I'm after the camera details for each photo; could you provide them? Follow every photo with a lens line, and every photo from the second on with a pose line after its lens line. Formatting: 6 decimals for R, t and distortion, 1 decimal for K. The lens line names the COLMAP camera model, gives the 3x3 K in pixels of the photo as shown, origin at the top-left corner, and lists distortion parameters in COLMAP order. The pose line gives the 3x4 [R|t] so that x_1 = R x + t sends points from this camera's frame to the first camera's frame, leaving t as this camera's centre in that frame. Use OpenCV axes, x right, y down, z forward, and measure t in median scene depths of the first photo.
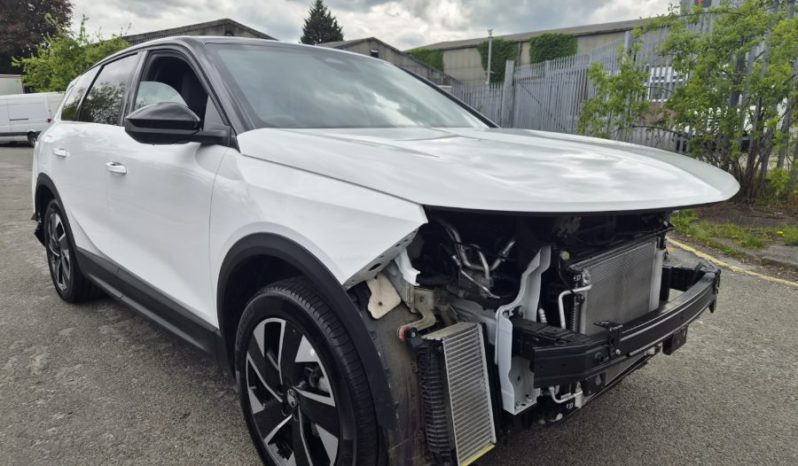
lens RADIAL K [[540.5, 0, 393.1], [0, 540.5, 235.0], [0, 0, 1]] dist [0.067356, -0.053163]
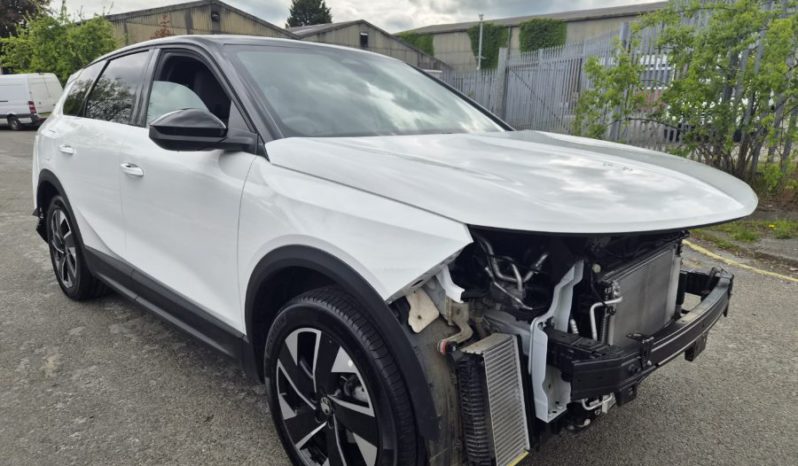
lens RADIAL K [[540.5, 0, 400.7], [0, 540.5, 233.5], [0, 0, 1]] dist [0.067356, -0.053163]
pose [[0.999384, -0.000392, 0.035105, -0.068158], [-0.000521, 0.999662, 0.025984, -0.041447], [-0.035103, -0.025987, 0.999046, -0.012246]]
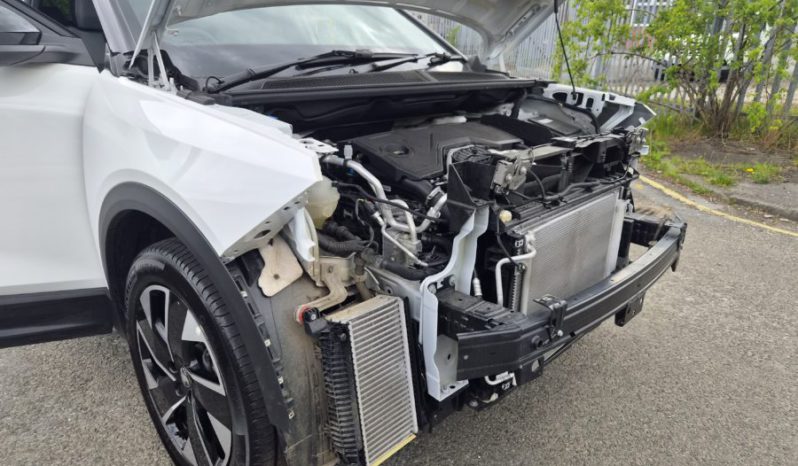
lens RADIAL K [[540.5, 0, 399.9], [0, 540.5, 235.4], [0, 0, 1]] dist [0.067356, -0.053163]
pose [[0.998526, 0.005290, 0.054017, 0.083102], [-0.012538, 0.990800, 0.134749, -0.031762], [-0.052807, -0.135228, 0.989406, 0.142964]]
